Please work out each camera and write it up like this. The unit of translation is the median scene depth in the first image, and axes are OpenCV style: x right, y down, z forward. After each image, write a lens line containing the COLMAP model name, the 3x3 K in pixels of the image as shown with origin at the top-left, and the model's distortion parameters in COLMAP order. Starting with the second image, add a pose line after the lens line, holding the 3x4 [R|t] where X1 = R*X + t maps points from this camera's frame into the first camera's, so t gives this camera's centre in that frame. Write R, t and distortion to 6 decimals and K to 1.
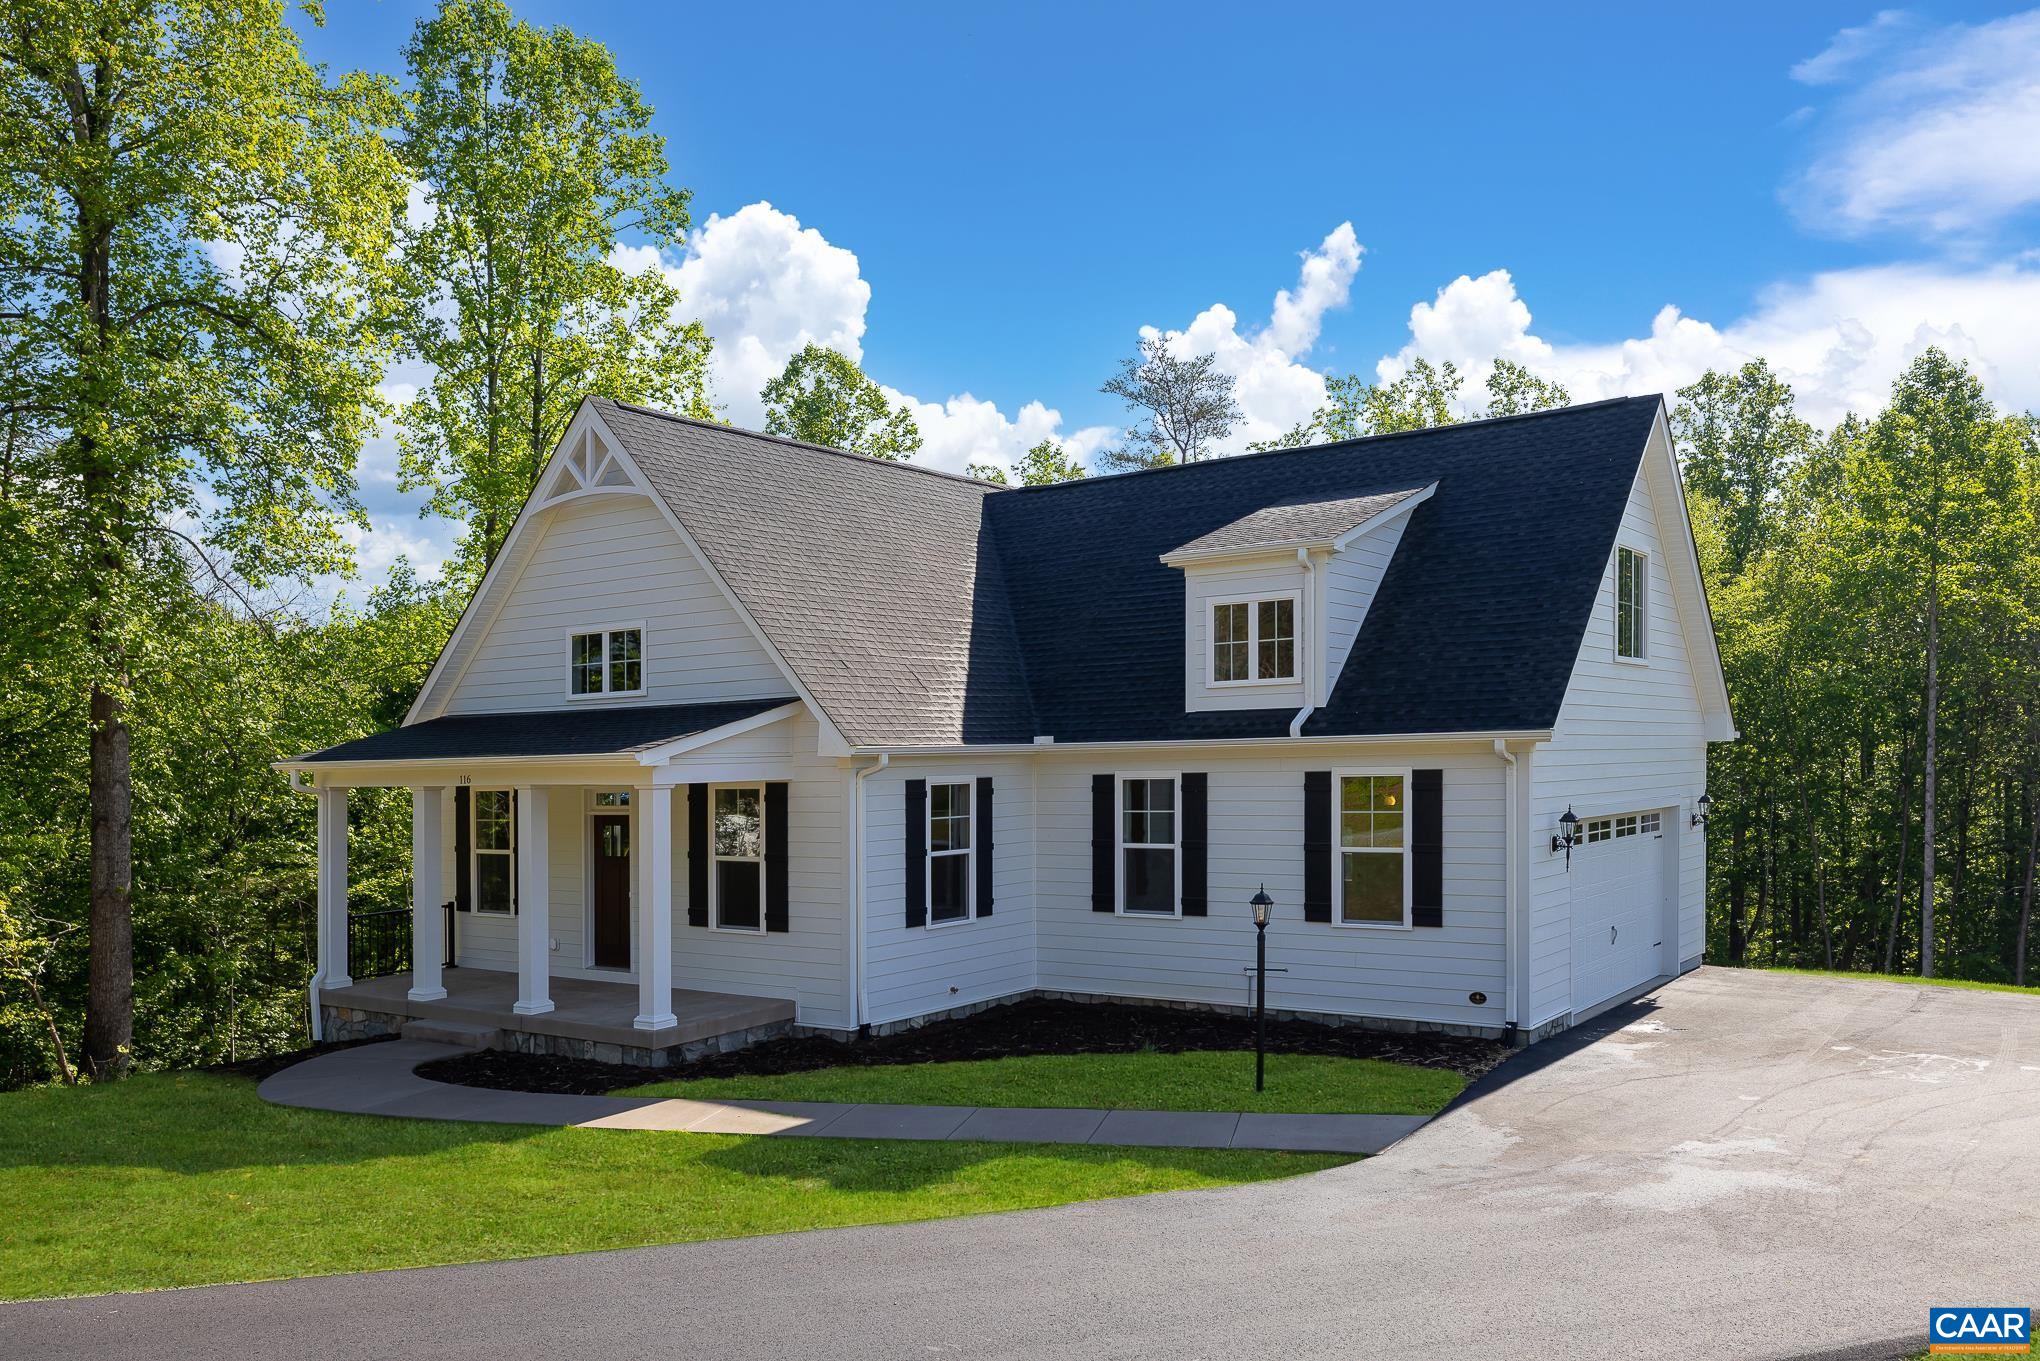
lens RADIAL K [[1608.0, 0, 1022.7], [0, 1608.0, 686.7], [0, 0, 1]] dist [-0.006126, -0.004051]
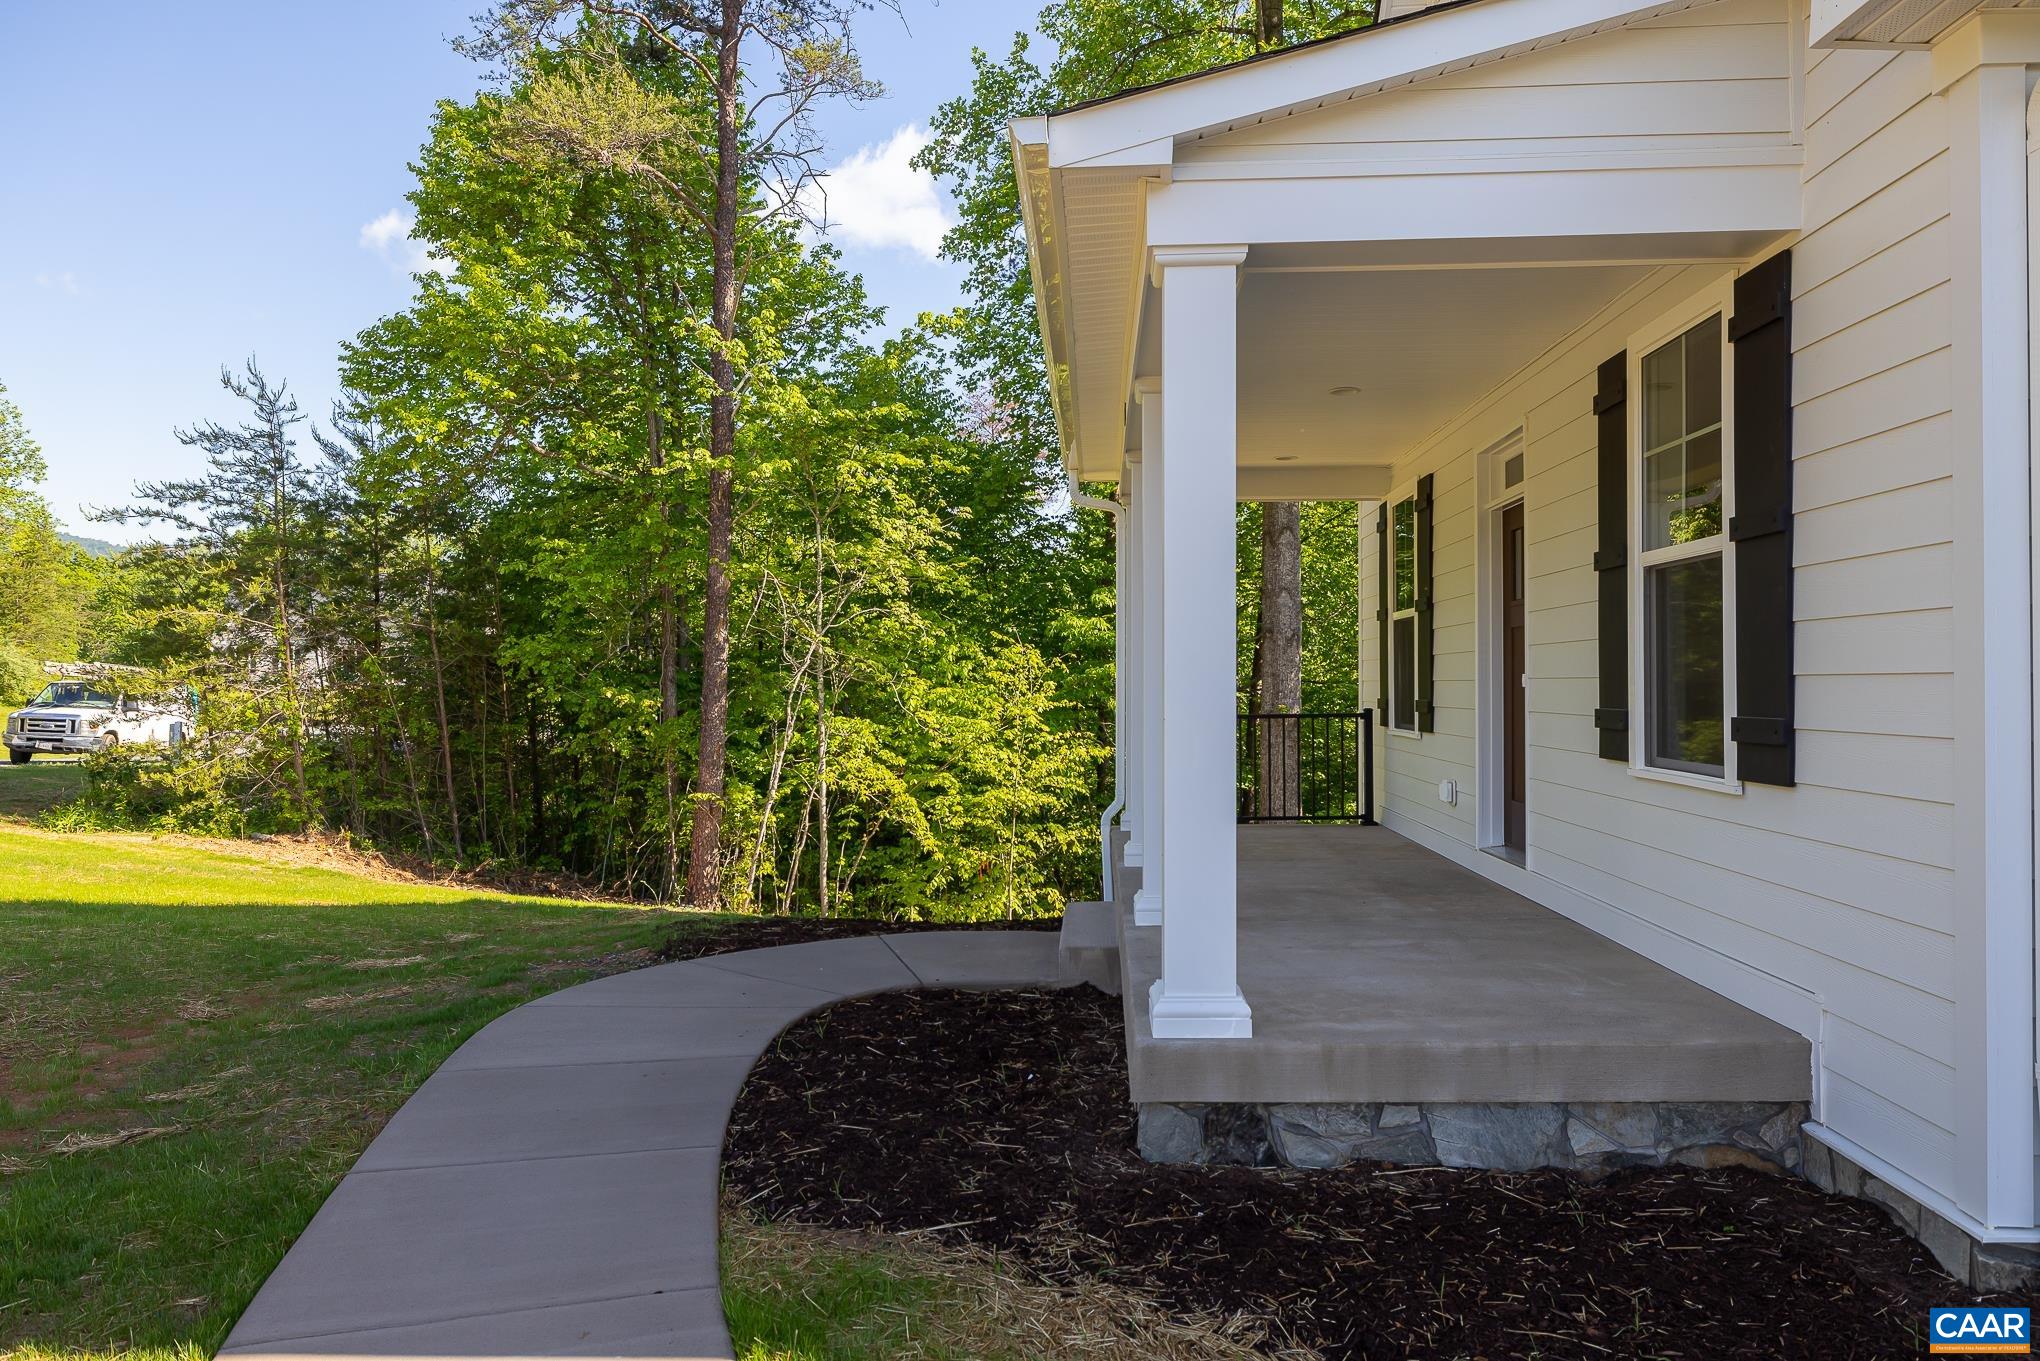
lens RADIAL K [[1360.6, 0, 1021.6], [0, 1360.6, 669.7], [0, 0, 1]] dist [0.005492, 0.000990]
pose [[0.541430, 0.013743, -0.840633, -0.021543], [0.025931, 0.999118, 0.033035, 0.121929], [0.840346, -0.039684, 0.540596, 0.767648]]
